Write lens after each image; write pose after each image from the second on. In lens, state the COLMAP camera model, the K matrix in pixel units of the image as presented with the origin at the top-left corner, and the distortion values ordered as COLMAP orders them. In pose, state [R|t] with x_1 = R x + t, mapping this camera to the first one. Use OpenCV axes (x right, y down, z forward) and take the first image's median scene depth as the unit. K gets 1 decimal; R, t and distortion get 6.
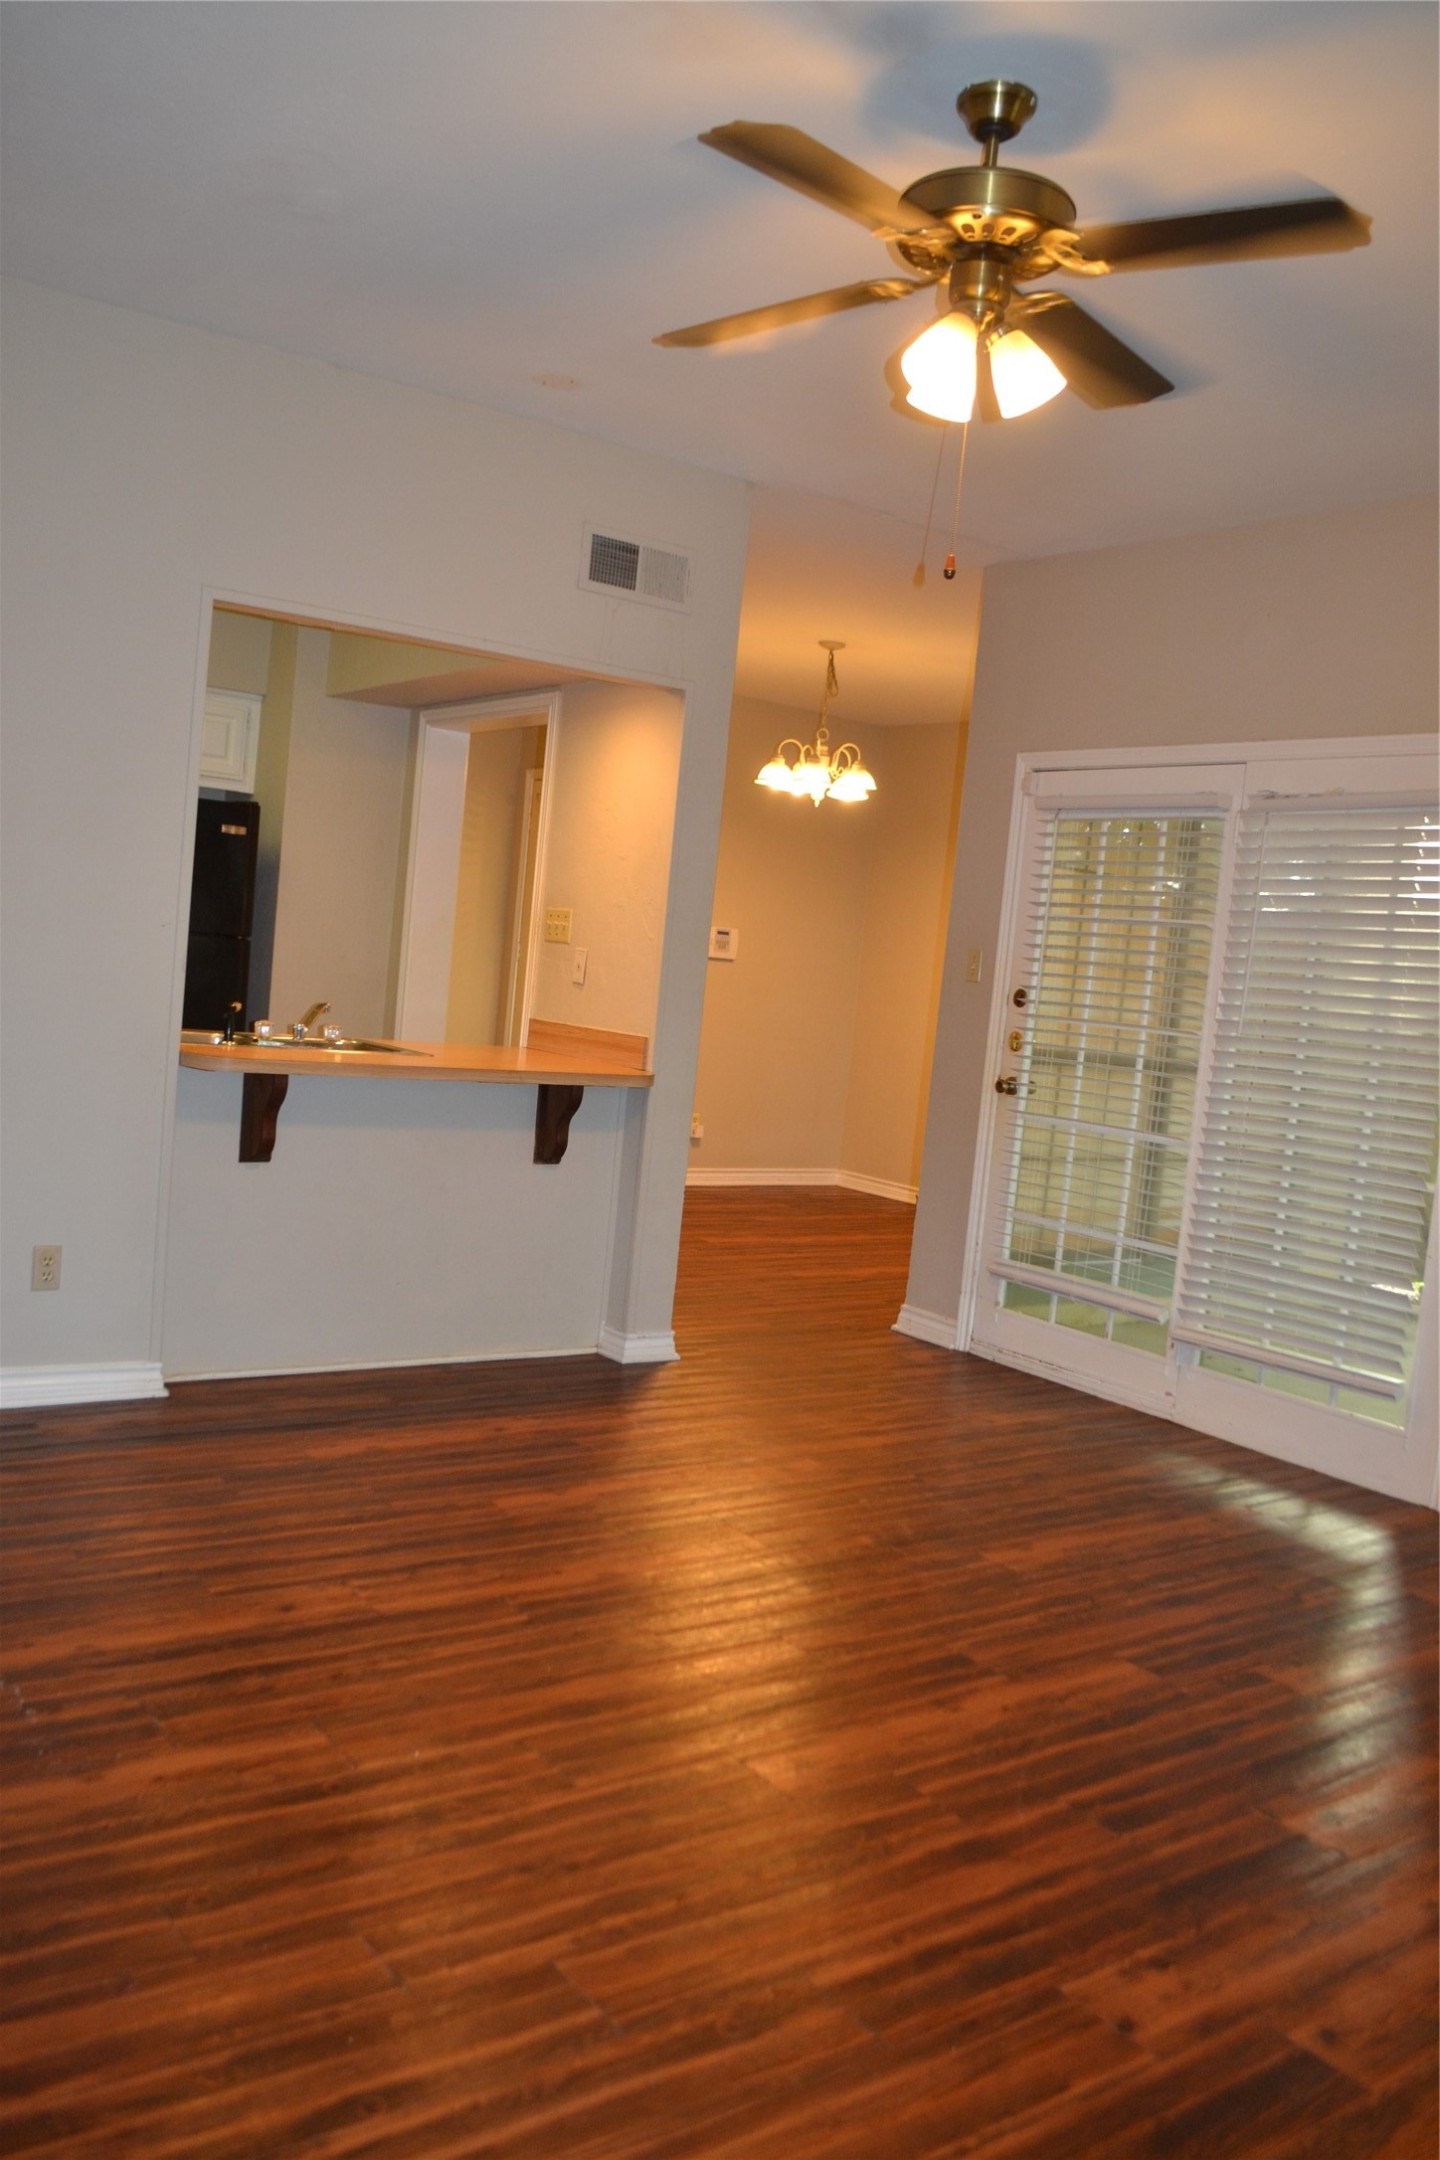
lens RADIAL K [[1706.2, 0, 720.0], [0, 1706.2, 1080.0], [0, 0, 1]] dist [-0.088288, 0.006418]
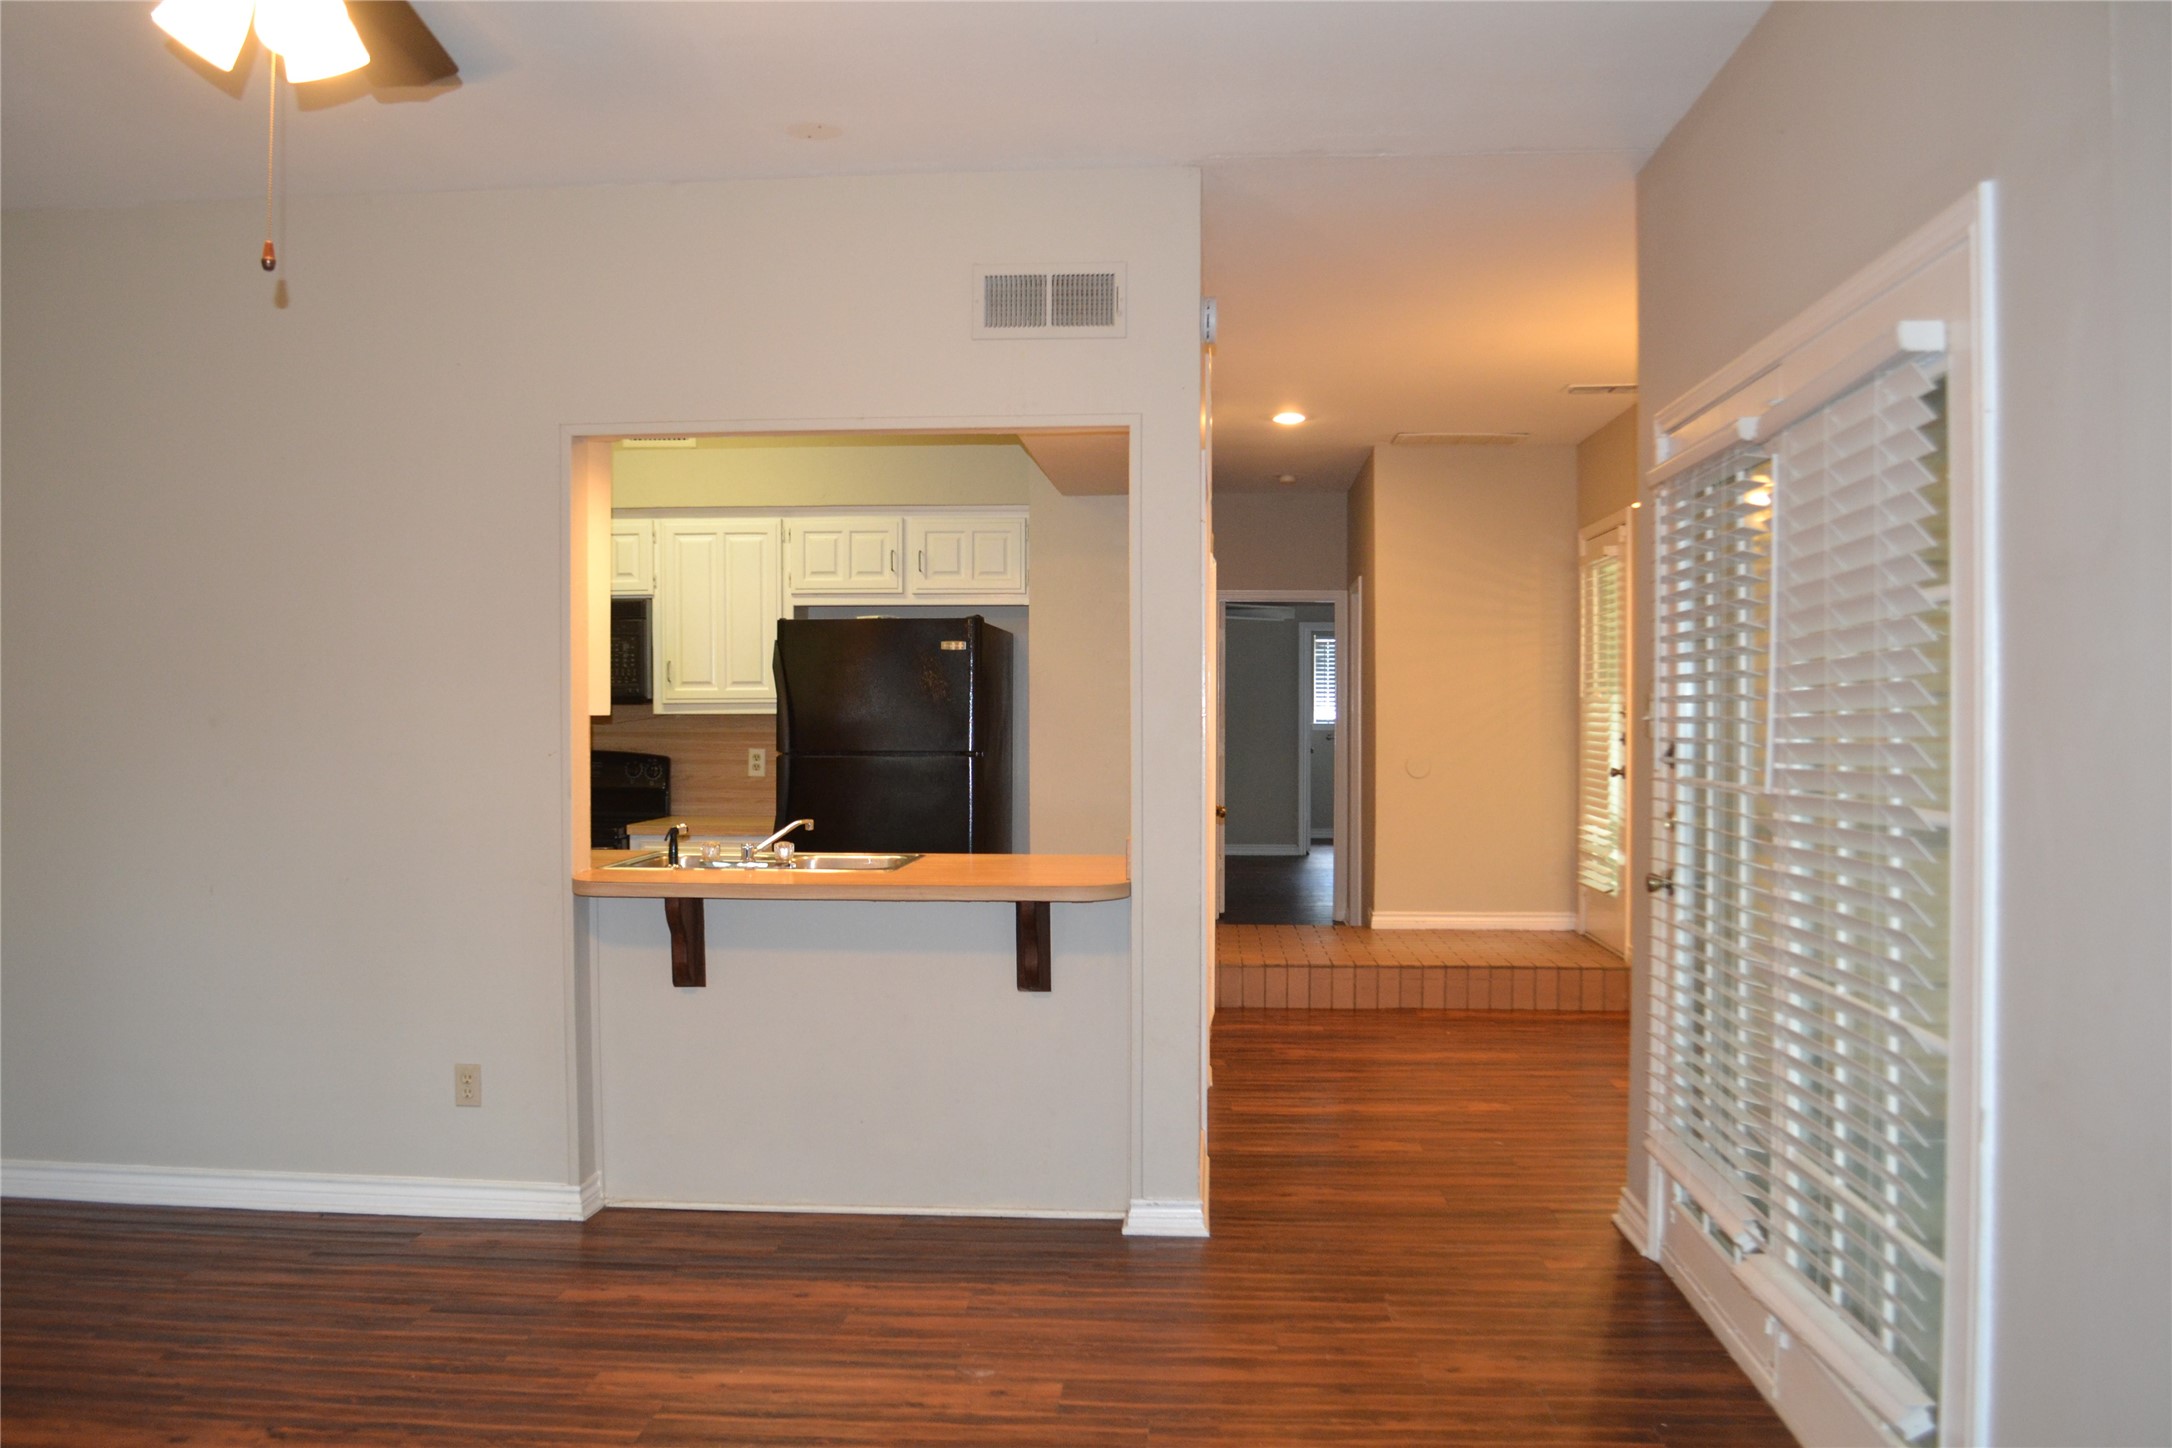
lens RADIAL K [[1715.7, 0, 1088.7], [0, 1715.7, 711.3], [0, 0, 1]] dist [-0.088288, 0.006418]
pose [[0.771457, -0.092779, -0.629481, 0.542378], [0.025838, 0.993064, -0.114702, 0.009378], [0.635757, 0.072223, 0.768503, 0.382429]]
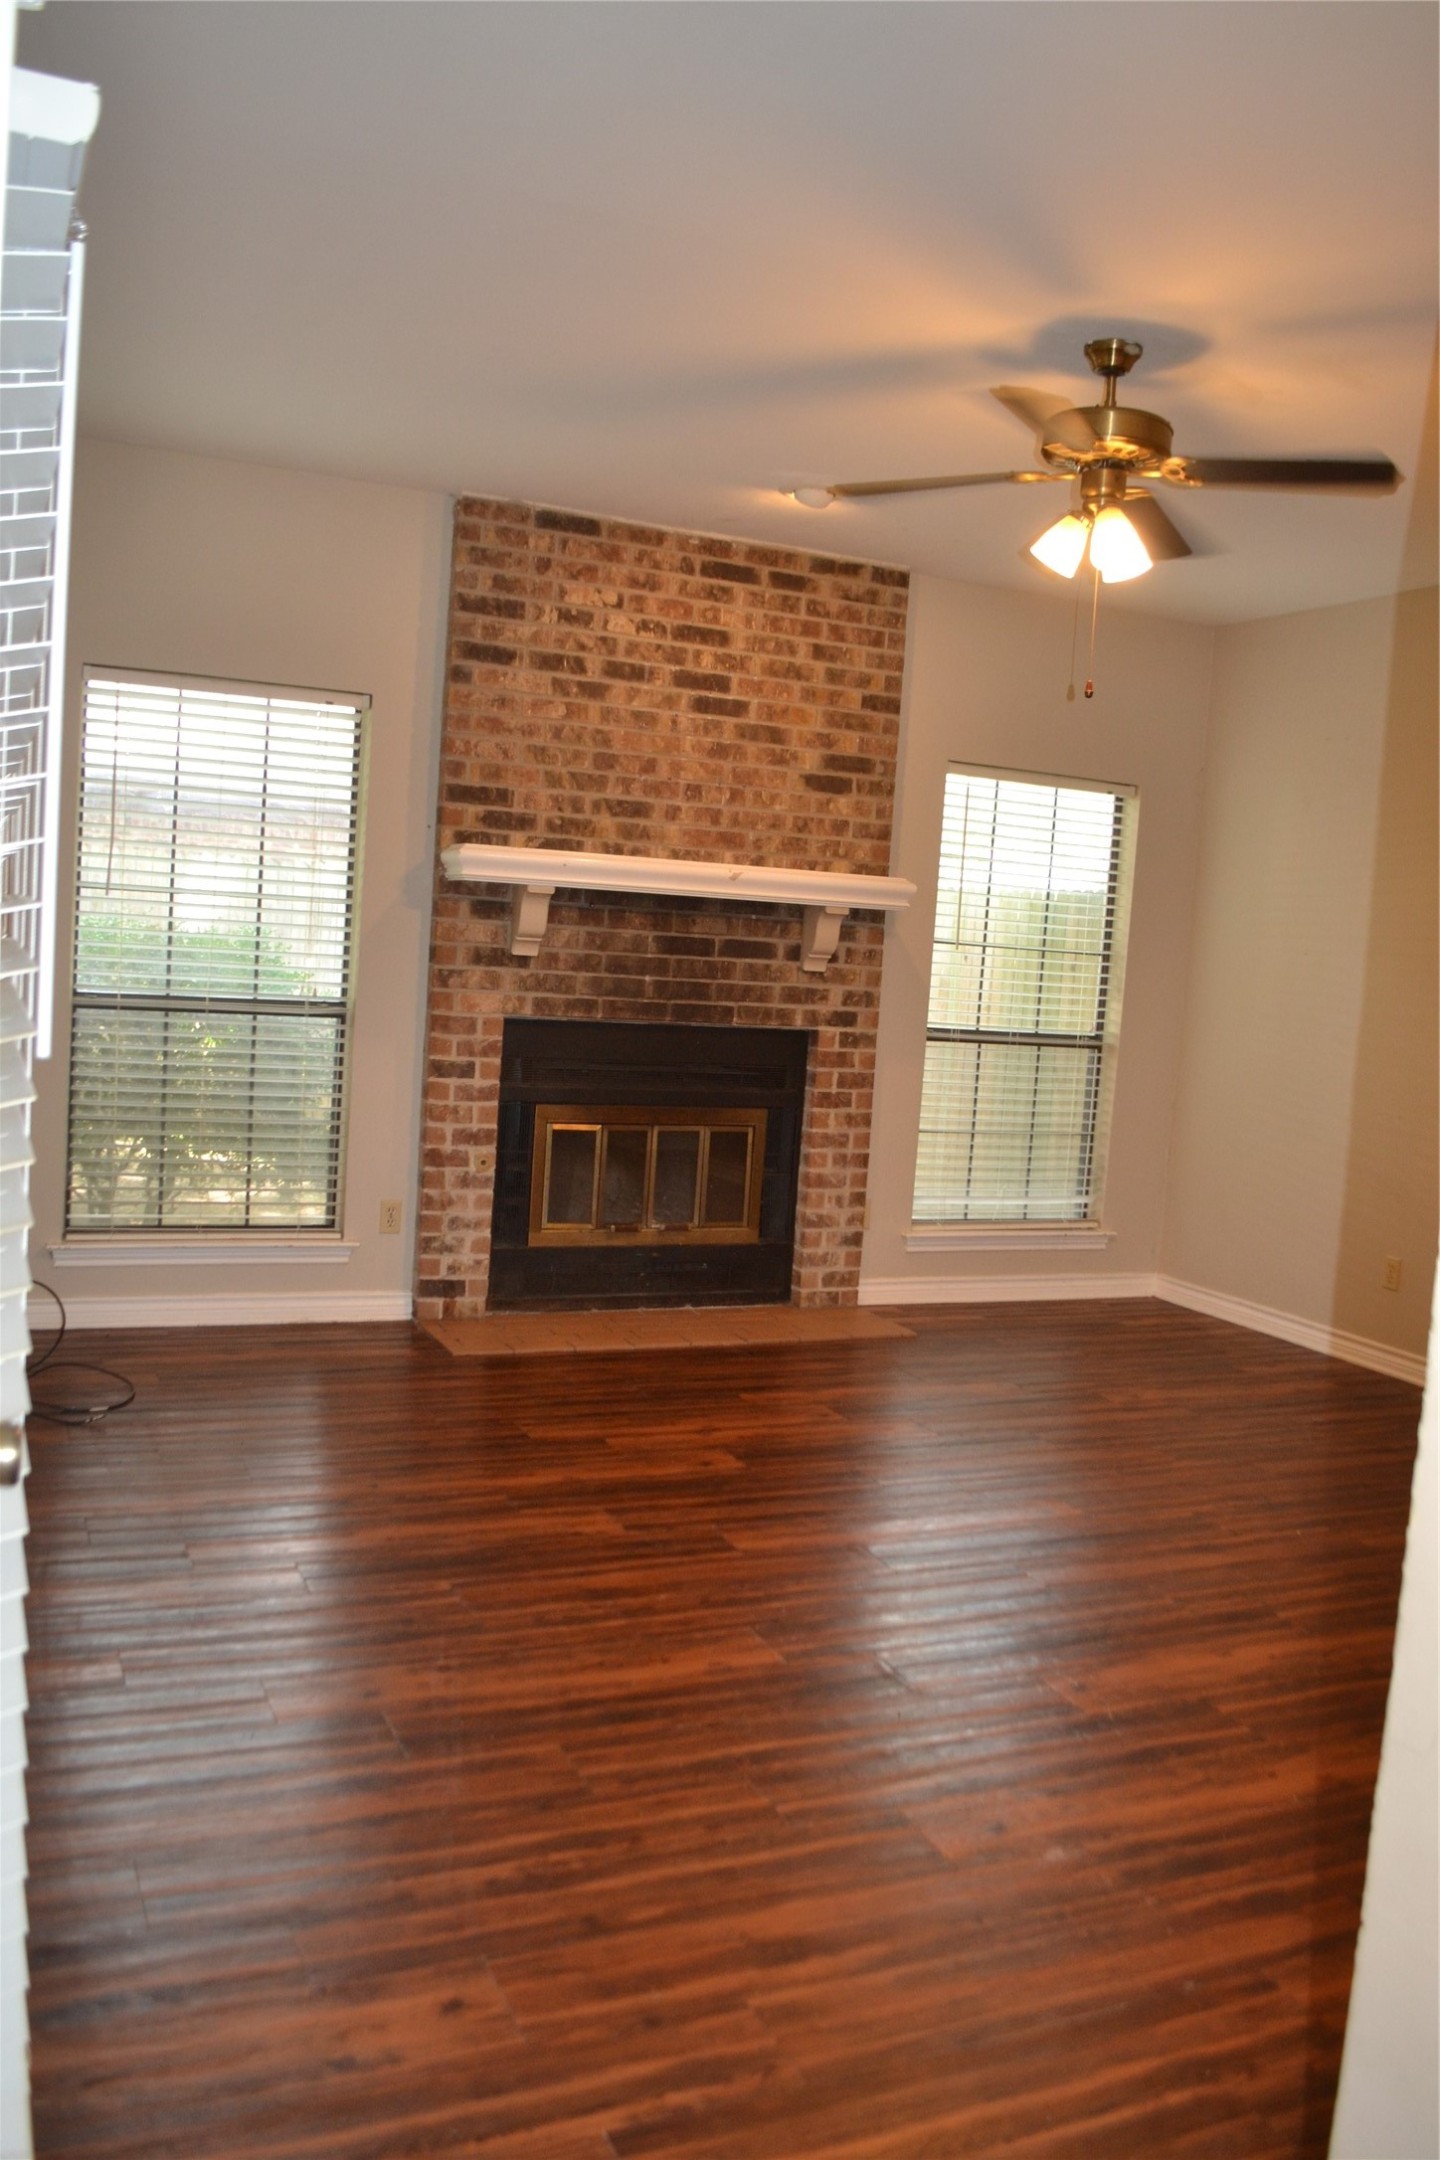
lens RADIAL K [[1706.2, 0, 720.0], [0, 1706.2, 1080.0], [0, 0, 1]] dist [-0.088288, 0.006418]
pose [[-0.970575, -0.170943, 0.169596, 0.072549], [-0.141453, 0.974721, 0.172944, -0.114033], [-0.194872, 0.143865, -0.970220, 1.452239]]
